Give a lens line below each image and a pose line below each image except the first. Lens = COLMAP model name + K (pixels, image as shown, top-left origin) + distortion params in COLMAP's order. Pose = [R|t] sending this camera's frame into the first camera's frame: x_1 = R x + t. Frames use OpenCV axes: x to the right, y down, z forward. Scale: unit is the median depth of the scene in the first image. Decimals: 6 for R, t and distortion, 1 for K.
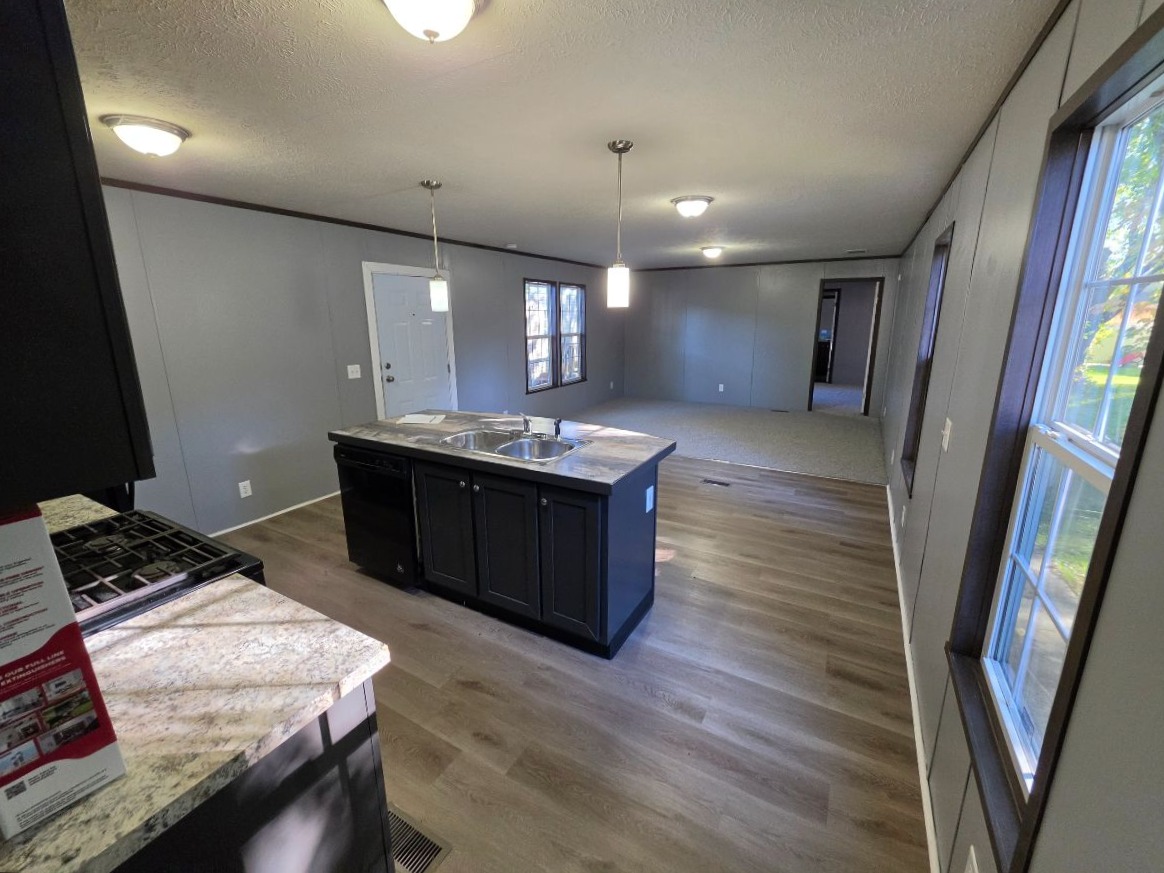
lens RADIAL K [[473.0, 0, 582.2], [0, 473.0, 420.2], [0, 0, 1]] dist [-0.000525, -0.000149]
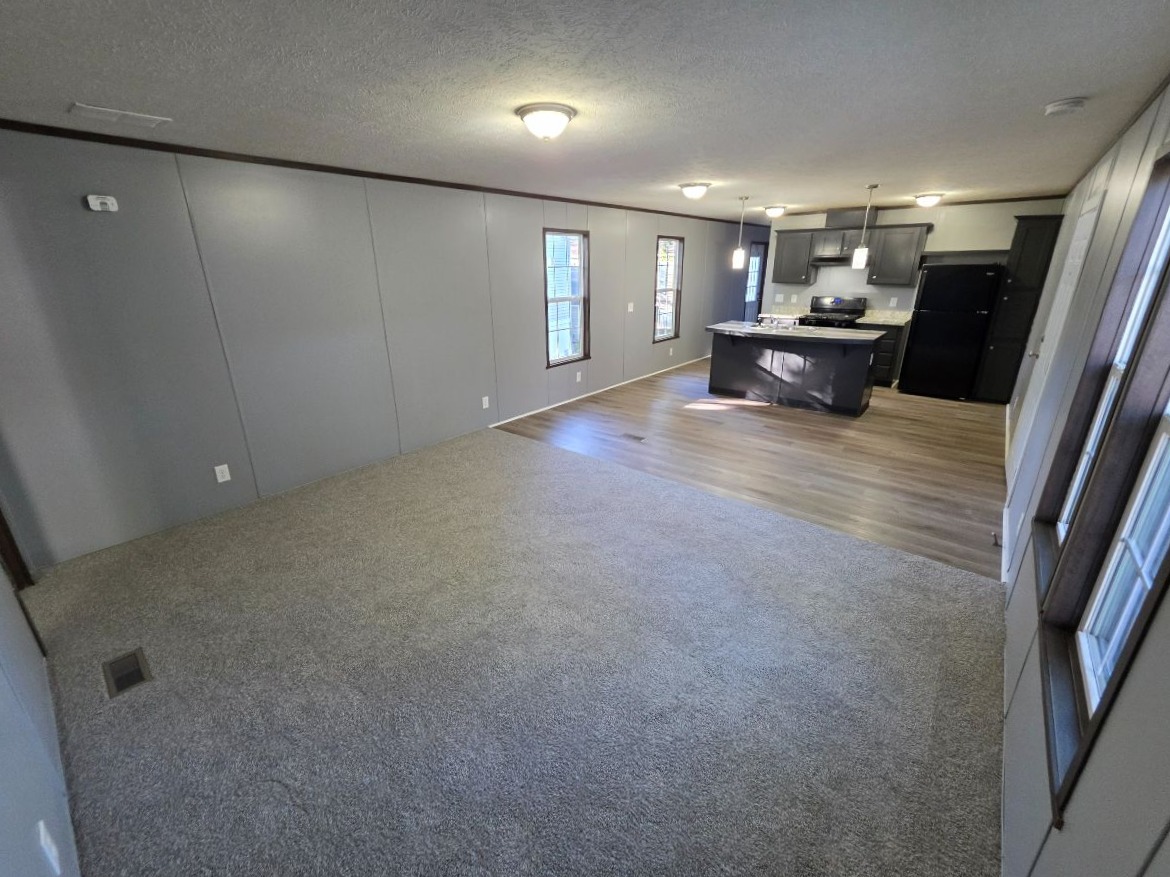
lens RADIAL K [[478.8, 0, 580.3], [0, 478.8, 433.3], [0, 0, 1]] dist [-0.001500, -0.000485]
pose [[-0.985055, -0.046118, 0.165952, 0.213141], [0.049271, 0.847776, 0.528061, -0.428250], [-0.165043, 0.528345, -0.832834, 1.821036]]
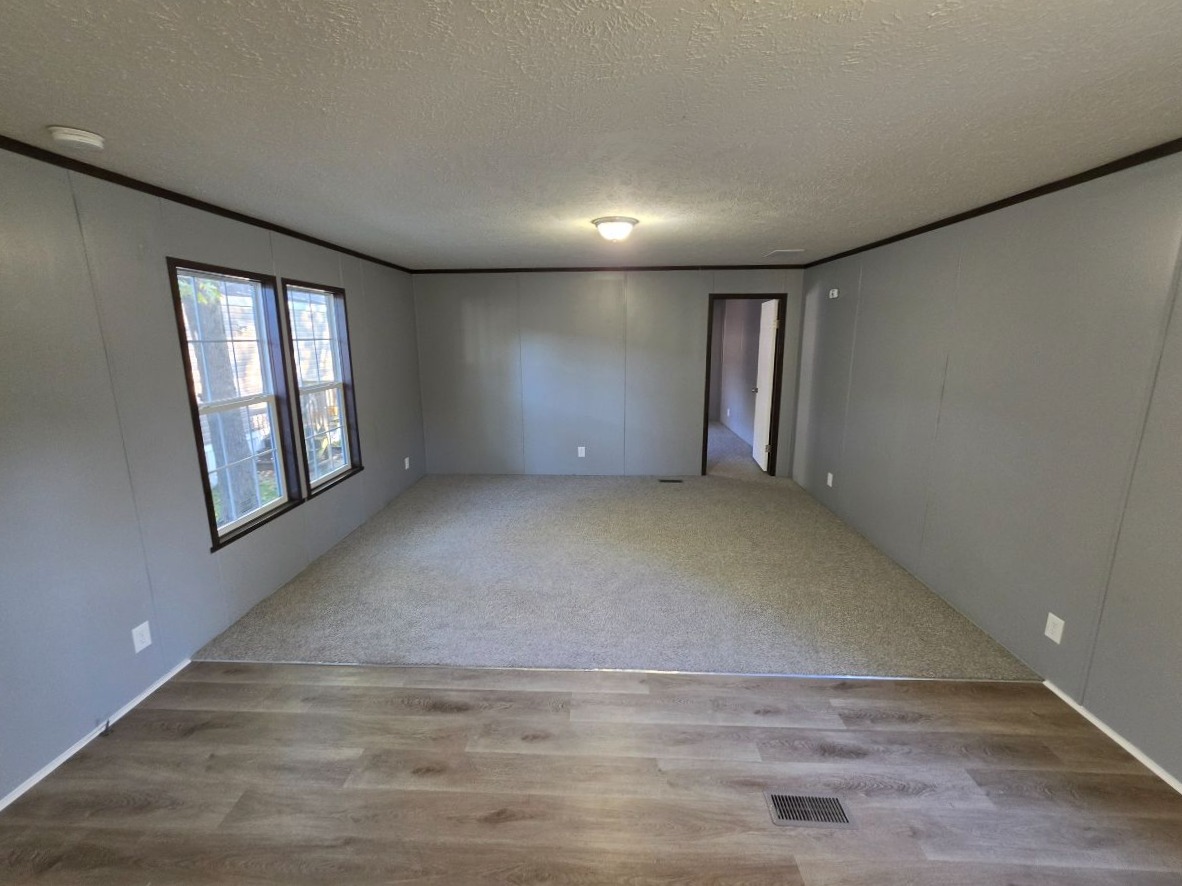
lens RADIAL K [[481.5, 0, 577.2], [0, 481.5, 431.4], [0, 0, 1]] dist [0.000166, 0.000256]
pose [[0.892267, -0.089233, 0.442604, -0.019726], [0.099564, 0.995031, -0.000108, -0.173121], [-0.440395, 0.044163, 0.896717, 0.690322]]
